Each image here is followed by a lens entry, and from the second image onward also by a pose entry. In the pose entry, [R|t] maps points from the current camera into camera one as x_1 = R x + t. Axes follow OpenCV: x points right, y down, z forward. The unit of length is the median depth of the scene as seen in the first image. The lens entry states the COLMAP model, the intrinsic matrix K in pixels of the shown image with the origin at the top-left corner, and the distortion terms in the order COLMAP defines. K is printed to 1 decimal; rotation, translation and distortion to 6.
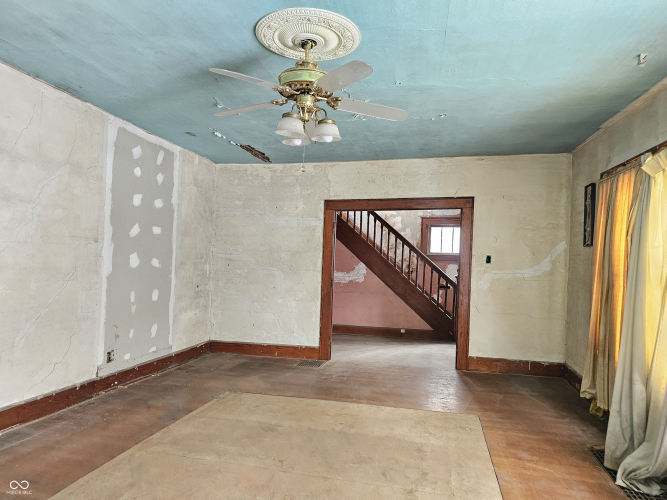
lens RADIAL K [[449.9, 0, 334.0], [0, 449.9, 253.3], [0, 0, 1]] dist [0.044023, -0.034646]
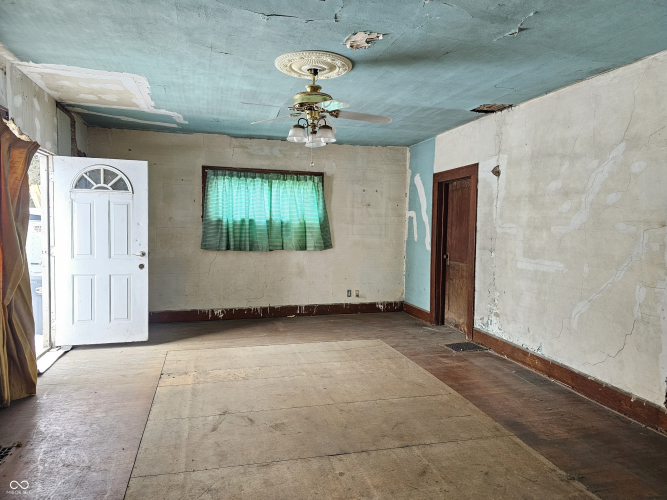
lens RADIAL K [[449.9, 0, 334.2], [0, 449.9, 248.4], [0, 0, 1]] dist [0.044023, -0.034646]
pose [[-0.884586, -0.027391, -0.465572, 0.385586], [-0.047044, 0.998423, 0.030644, 0.017732], [0.463998, 0.049009, -0.884479, 1.731219]]
